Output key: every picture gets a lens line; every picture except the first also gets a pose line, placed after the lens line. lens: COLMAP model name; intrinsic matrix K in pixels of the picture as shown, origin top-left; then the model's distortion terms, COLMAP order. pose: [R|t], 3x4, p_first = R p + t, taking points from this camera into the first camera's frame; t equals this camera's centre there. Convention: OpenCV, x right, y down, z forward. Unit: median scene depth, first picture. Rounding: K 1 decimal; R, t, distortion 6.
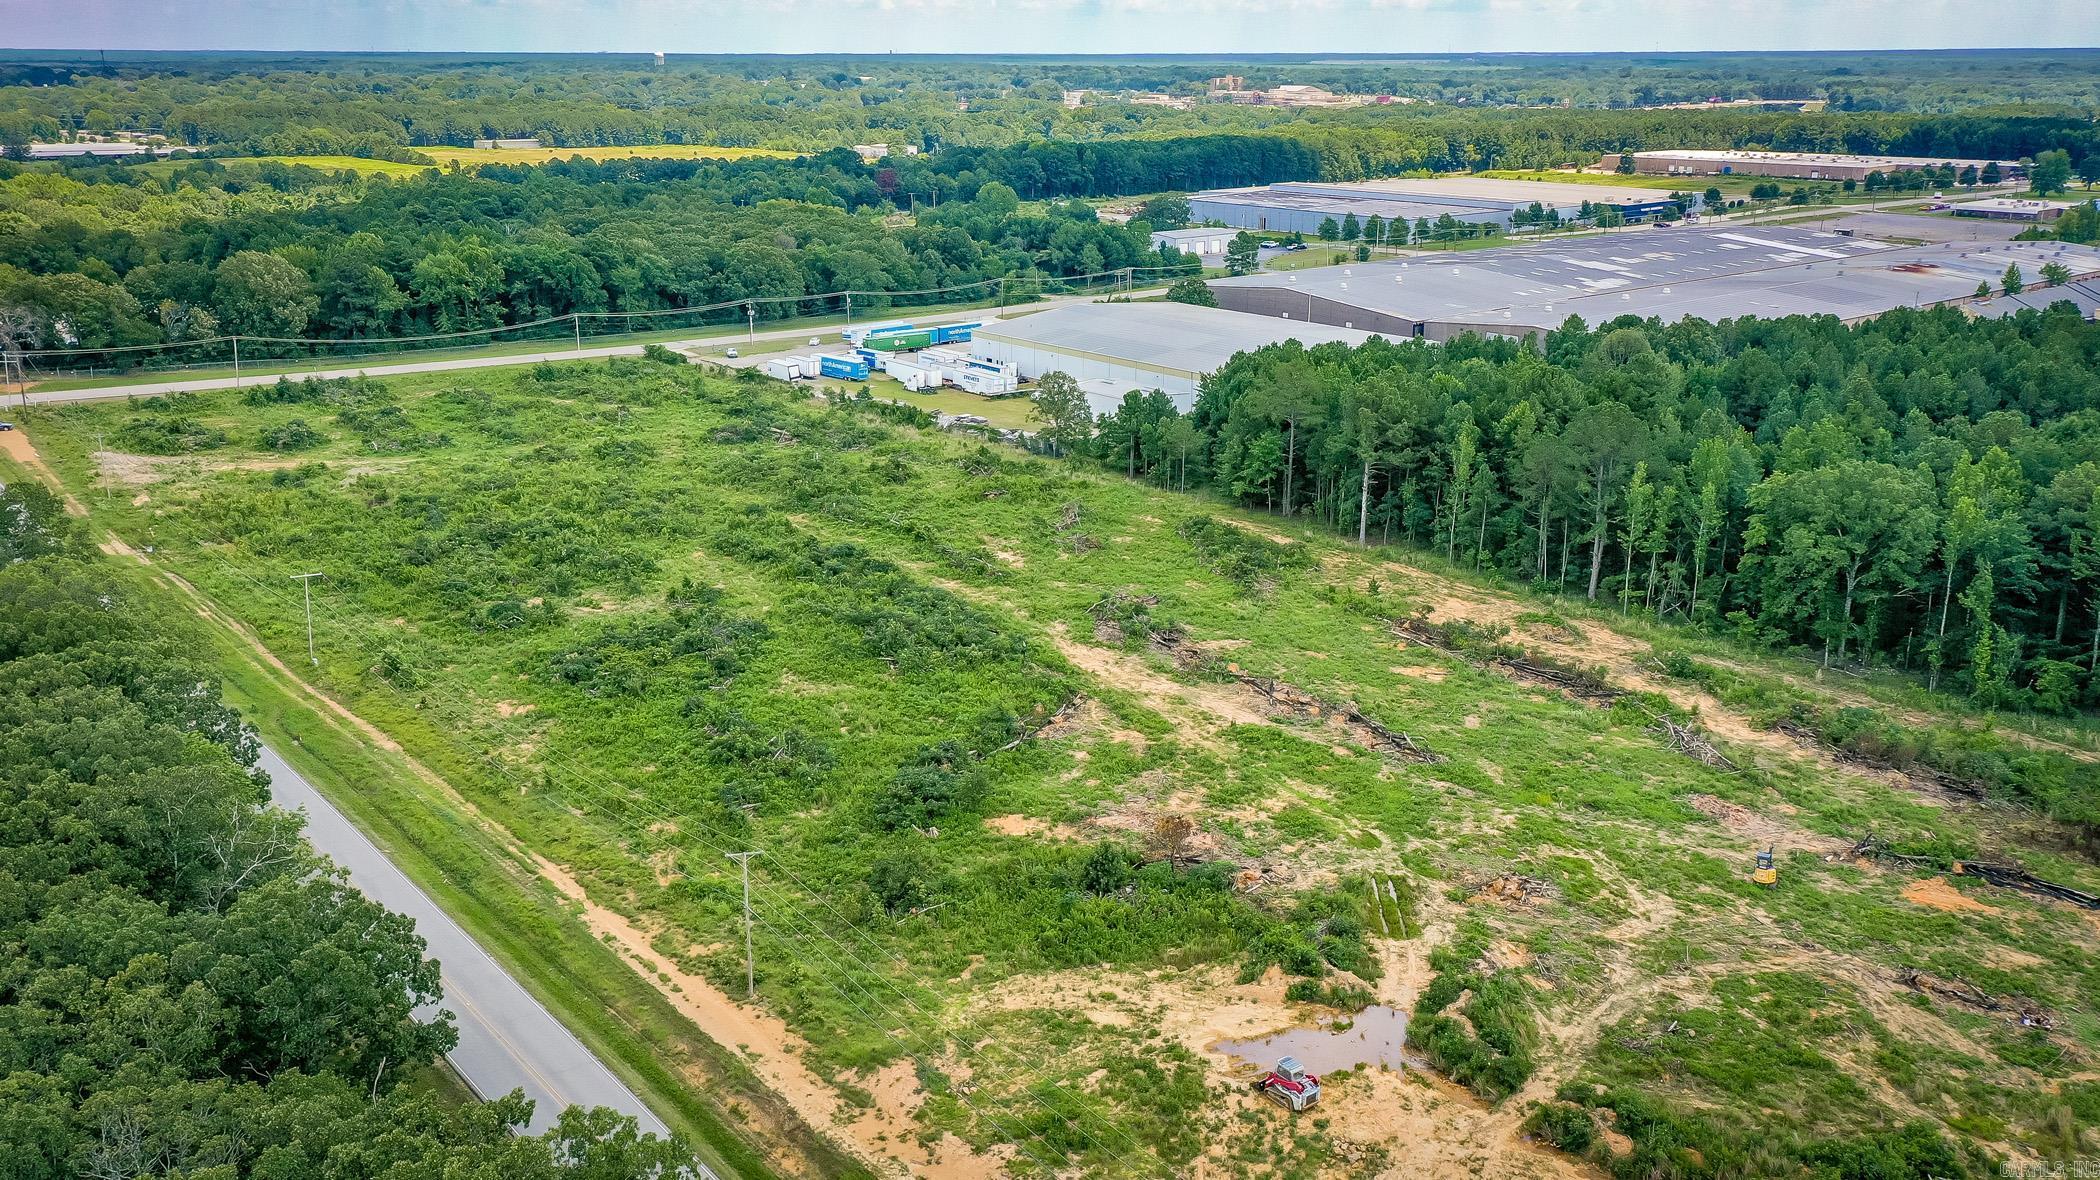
lens RADIAL K [[1722.3, 0, 1050.9], [0, 1722.3, 593.7], [0, 0, 1]] dist [0.024572, 0.005001]
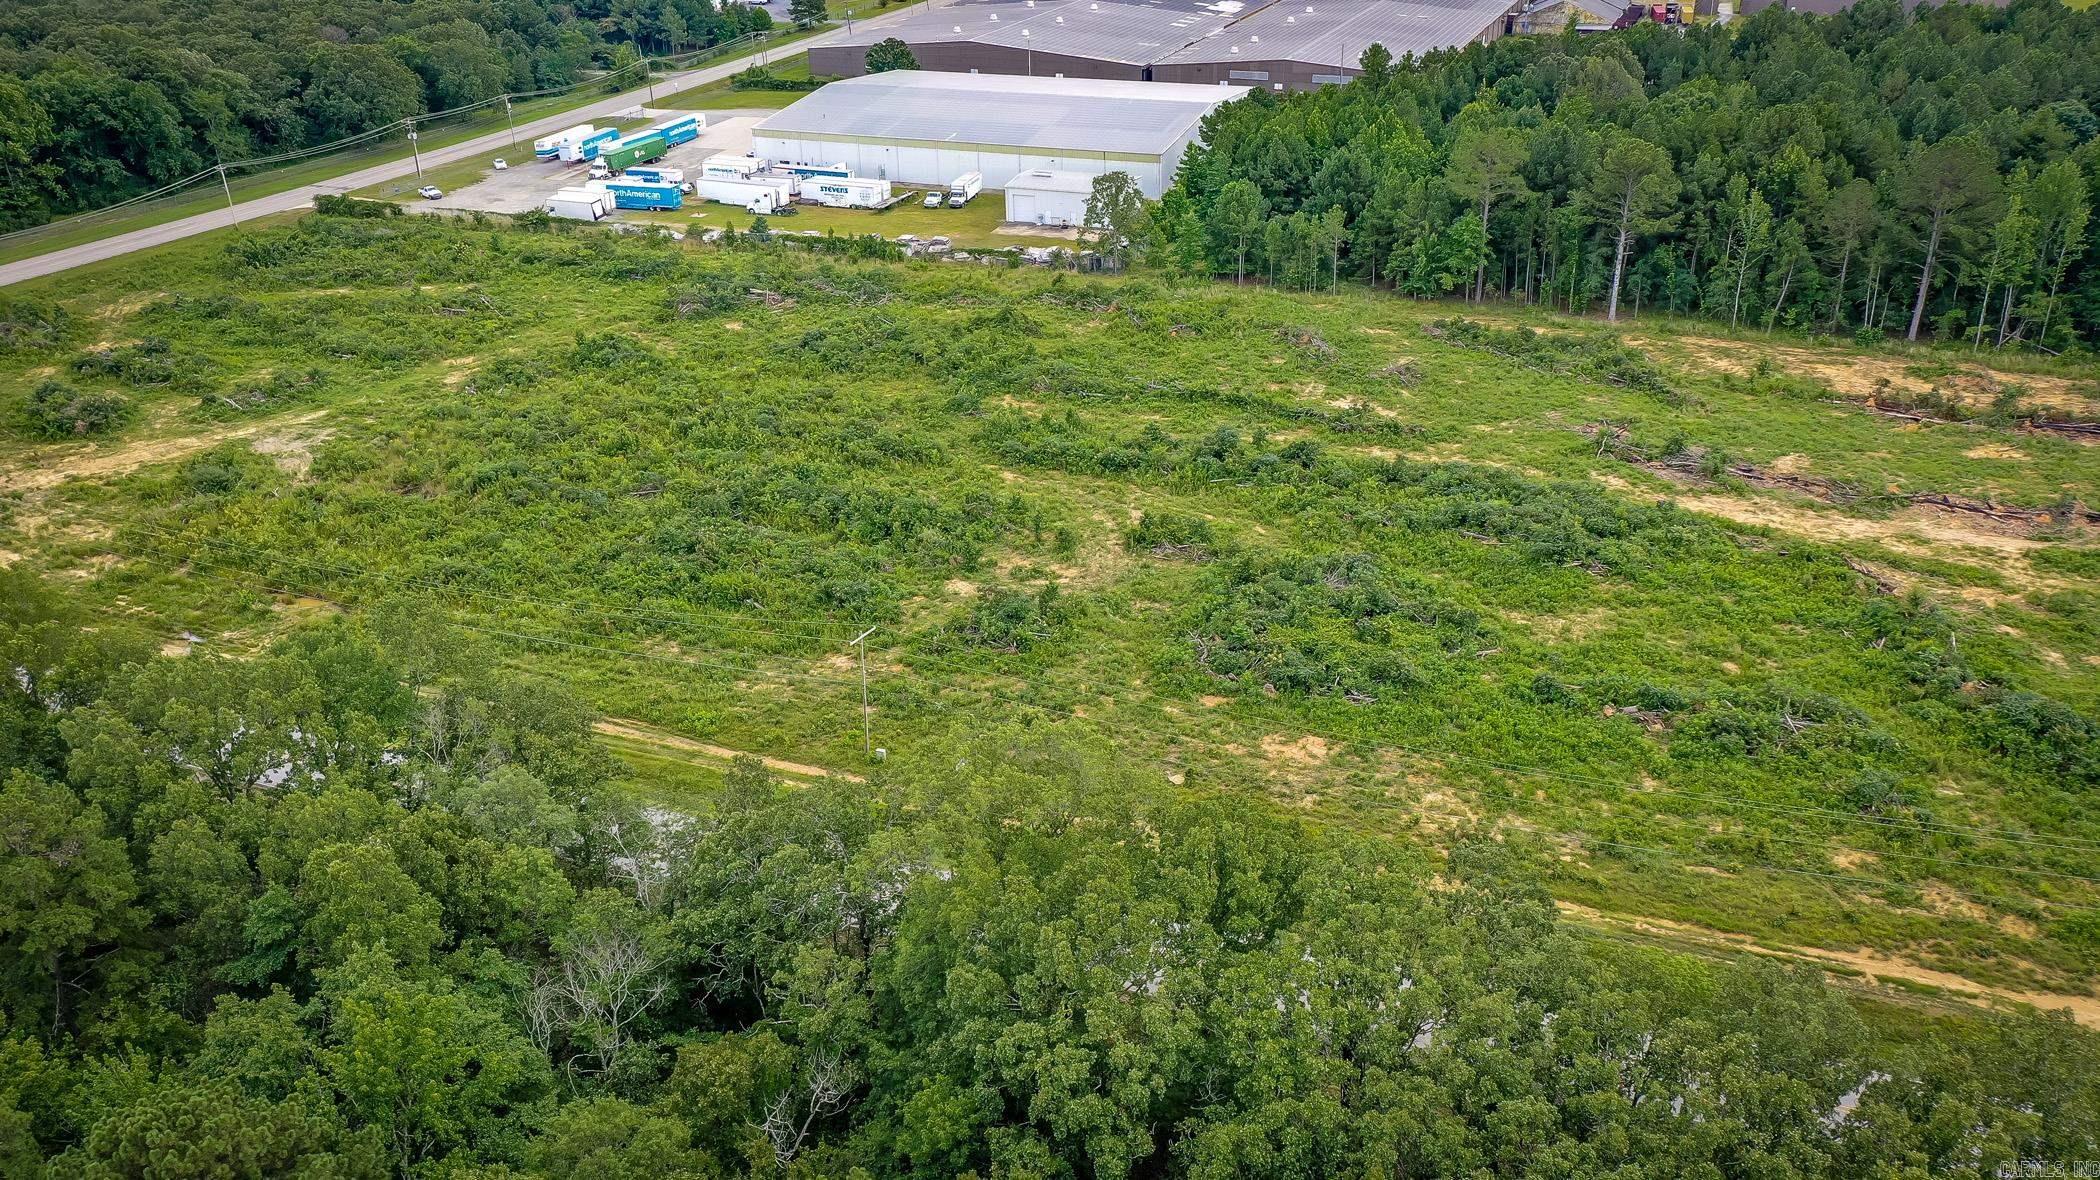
lens RADIAL K [[1681.1, 0, 1065.1], [0, 1681.1, 592.7], [0, 0, 1]] dist [0.027593, 0.002407]
pose [[0.875498, -0.230116, 0.424912, -0.661652], [0.161878, 0.968190, 0.190797, -0.143495], [-0.455301, -0.098259, 0.884899, 0.406636]]
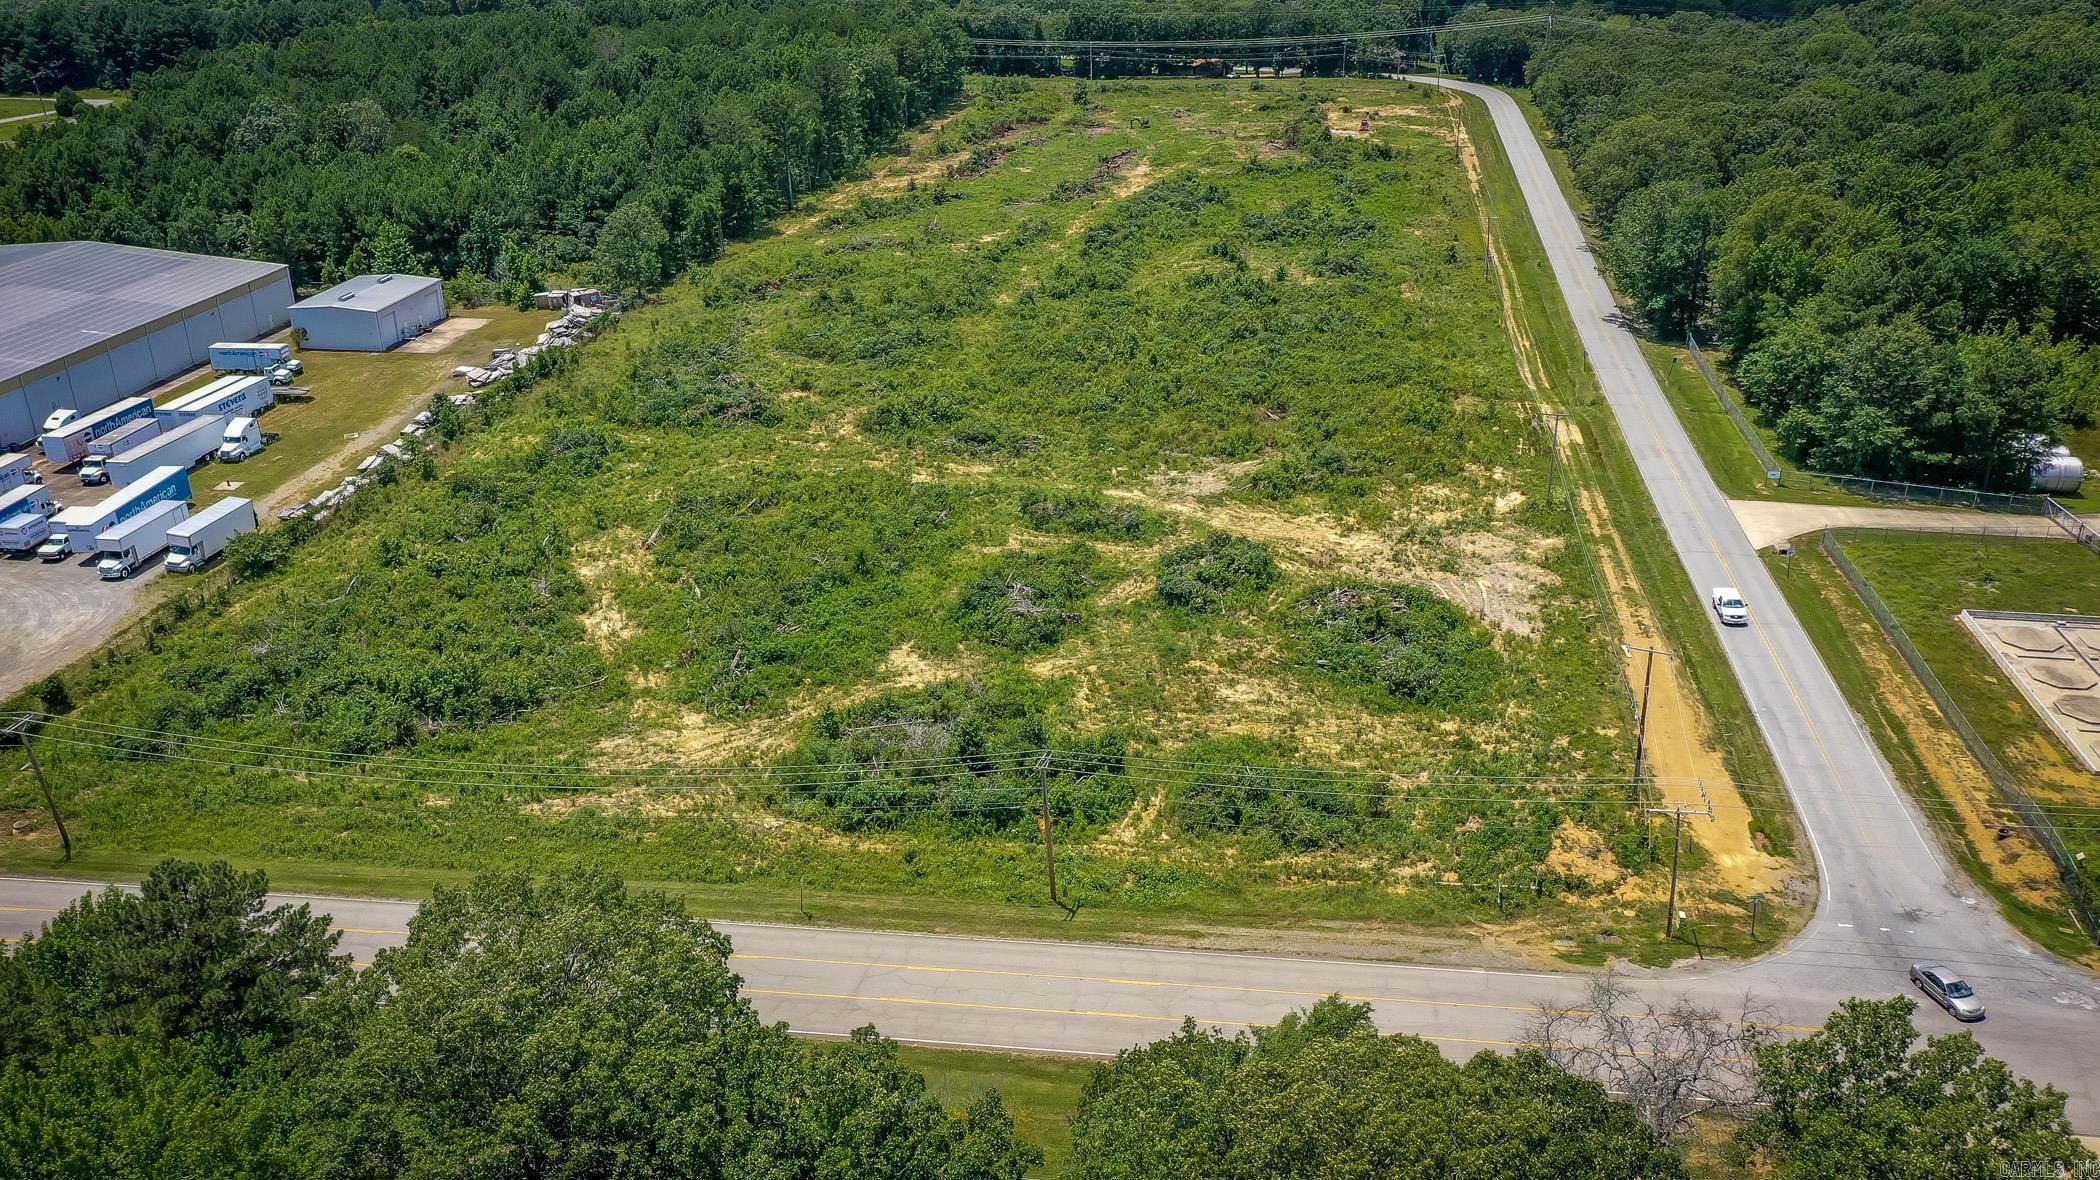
lens RADIAL K [[1673.2, 0, 1050.0], [0, 1673.2, 590.0], [0, 0, 1]] dist [0.026026, 0.004274]
pose [[-0.661501, -0.300087, 0.687287, -1.284466], [0.229353, 0.791590, 0.566377, -0.662523], [-0.714012, 0.532290, -0.454812, 2.132995]]
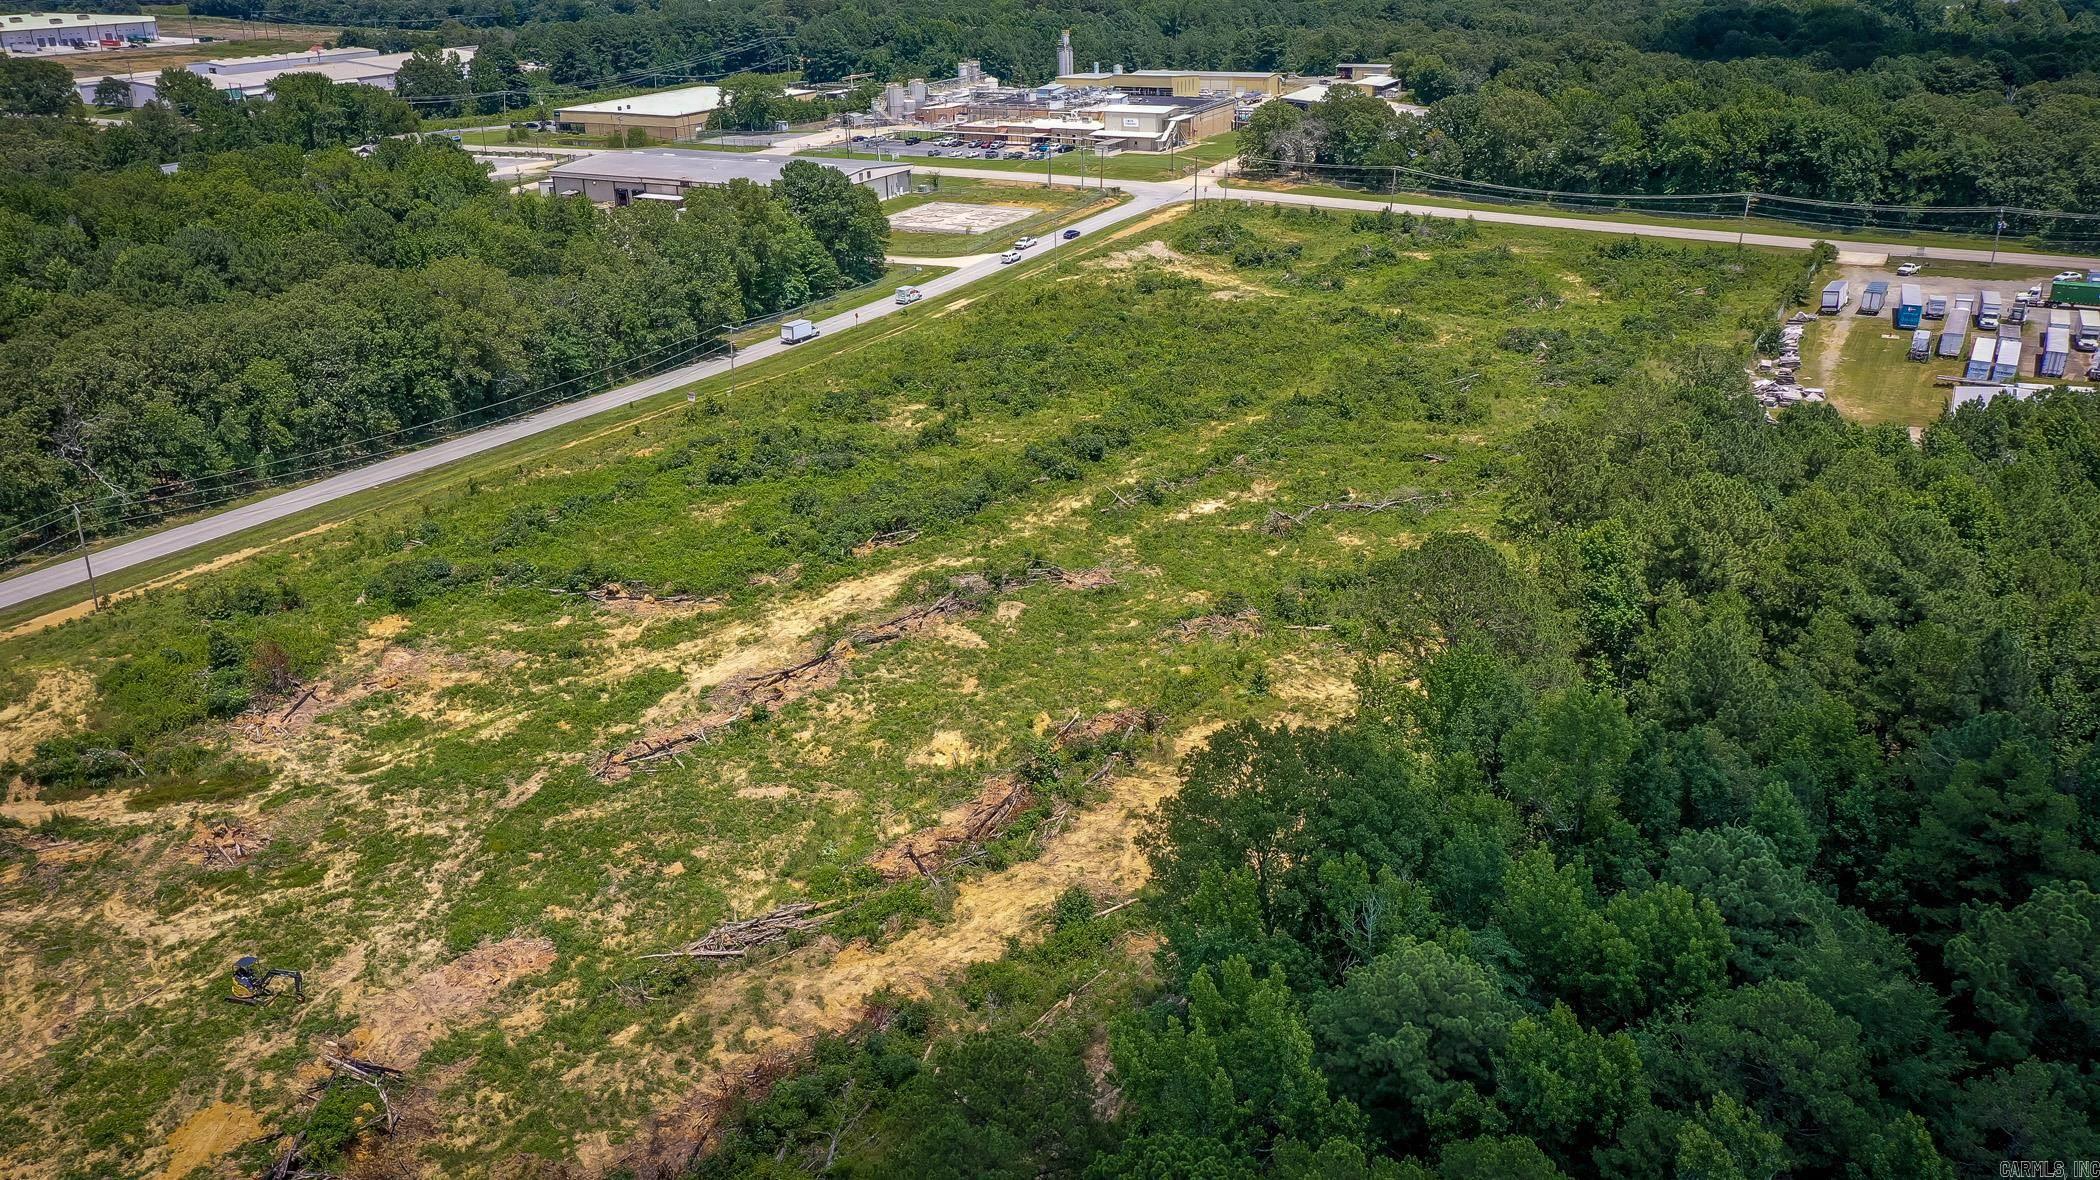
lens RADIAL K [[1673.2, 0, 1050.0], [0, 1673.2, 590.0], [0, 0, 1]] dist [0.026026, 0.004274]
pose [[0.365731, 0.344998, -0.864417, 0.867302], [-0.255456, 0.930302, 0.263211, -0.232401], [0.894976, 0.124556, 0.428373, 0.725536]]
